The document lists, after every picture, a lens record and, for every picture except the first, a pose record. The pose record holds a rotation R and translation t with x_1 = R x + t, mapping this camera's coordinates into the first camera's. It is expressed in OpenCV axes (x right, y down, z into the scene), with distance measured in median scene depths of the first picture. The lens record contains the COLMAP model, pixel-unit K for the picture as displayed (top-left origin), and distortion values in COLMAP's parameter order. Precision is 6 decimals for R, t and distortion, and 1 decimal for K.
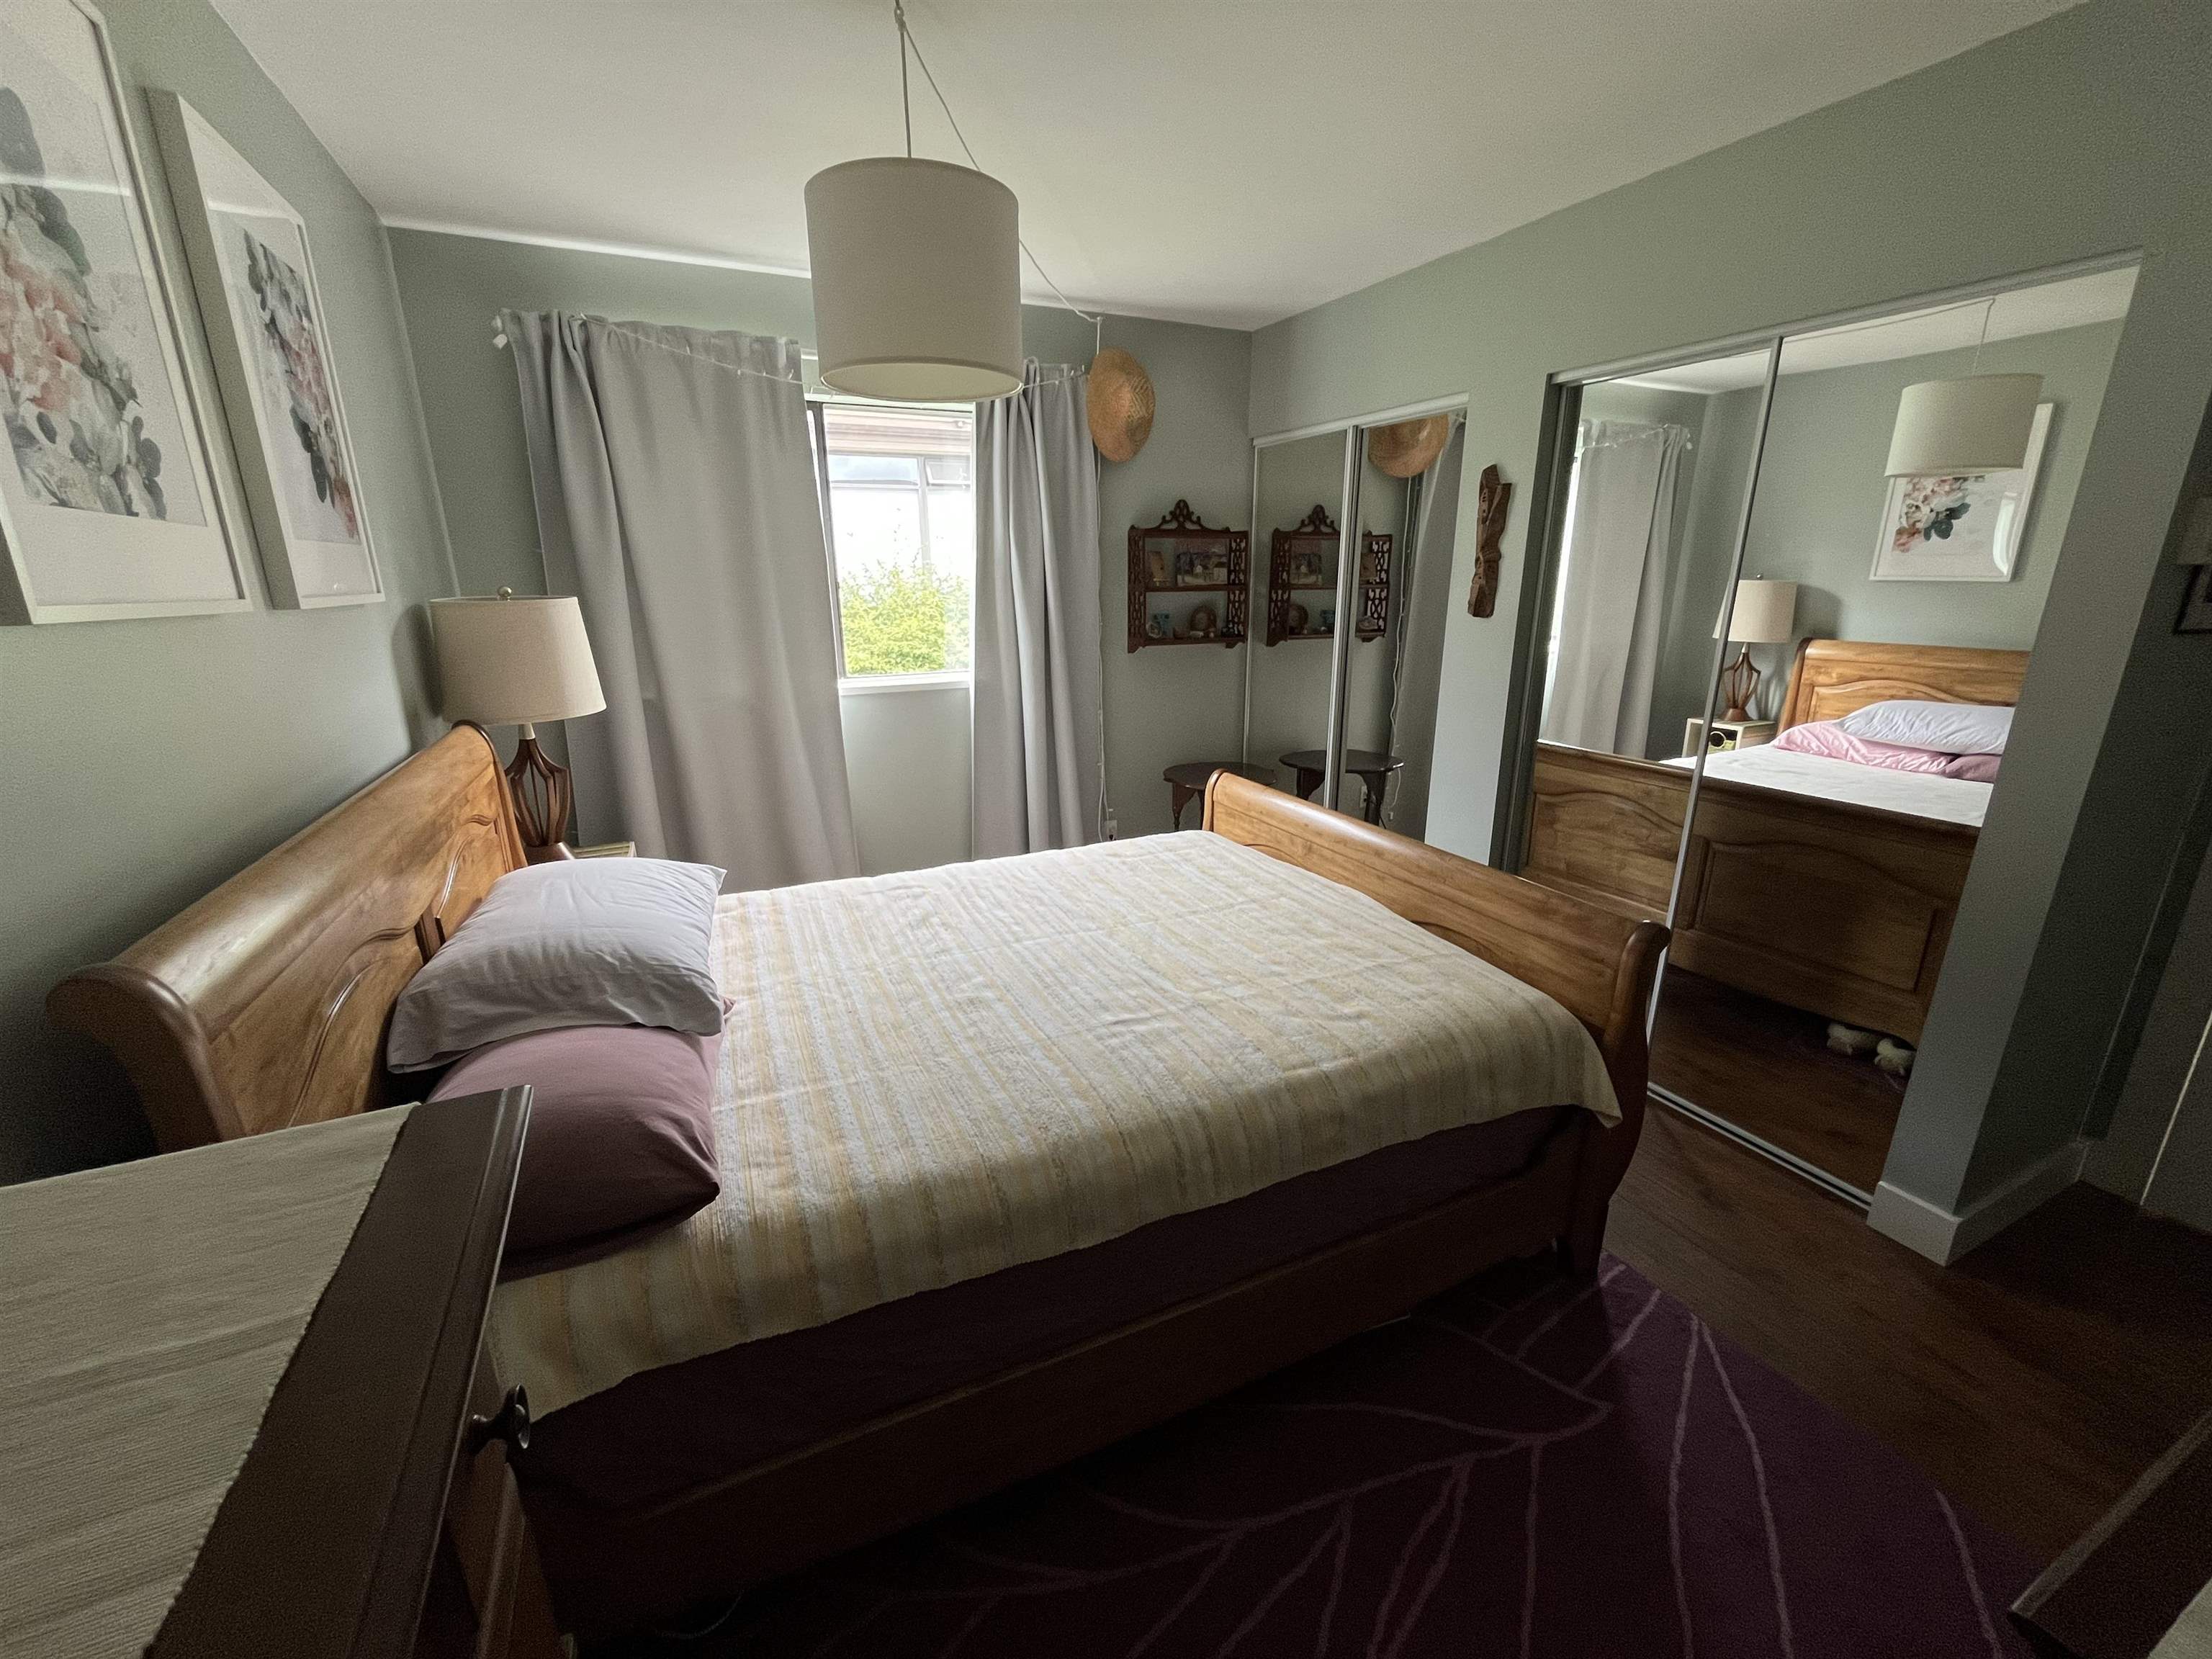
lens RADIAL K [[892.0, 0, 1112.7], [0, 892.0, 830.8], [0, 0, 1]] dist [-0.003325, -0.000025]
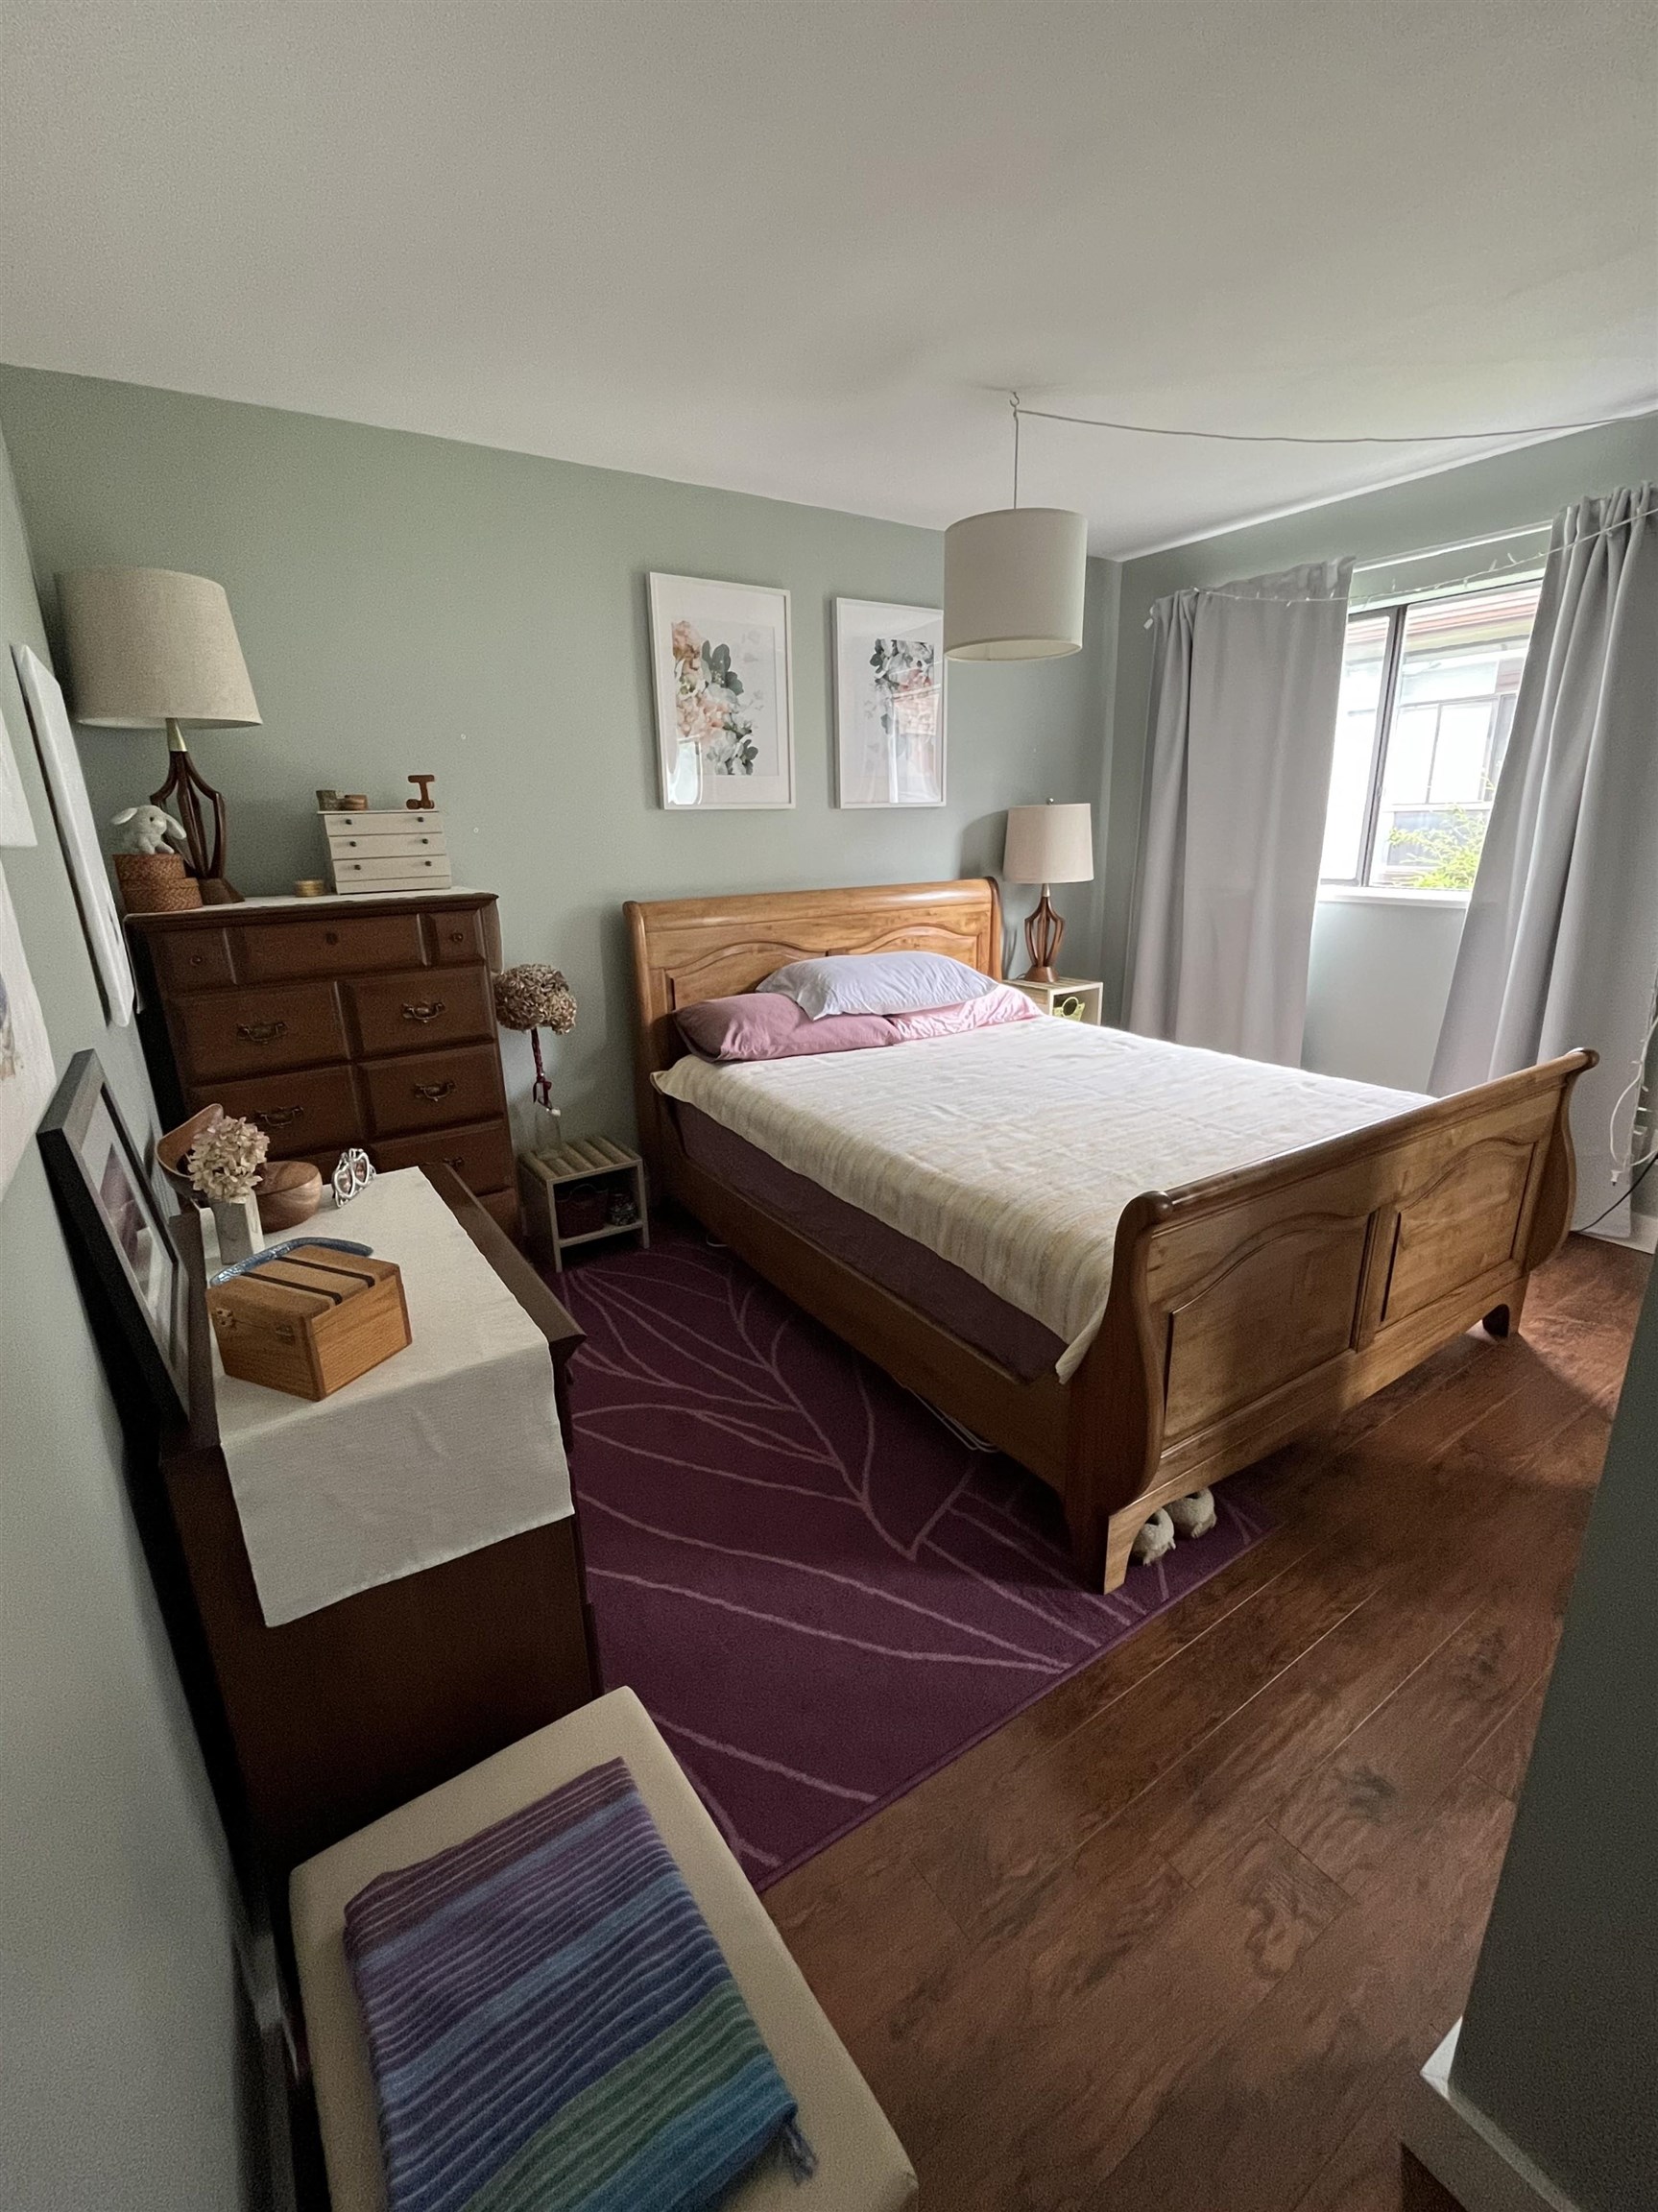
lens RADIAL K [[935.3, 0, 829.0], [0, 935.3, 1106.0], [0, 0, 1]] dist [-0.001817, -0.000793]
pose [[0.146028, 0.293938, -0.944604, 1.332133], [-0.251685, 0.934460, 0.251873, -0.109894], [0.956729, 0.200962, 0.210437, 0.514247]]
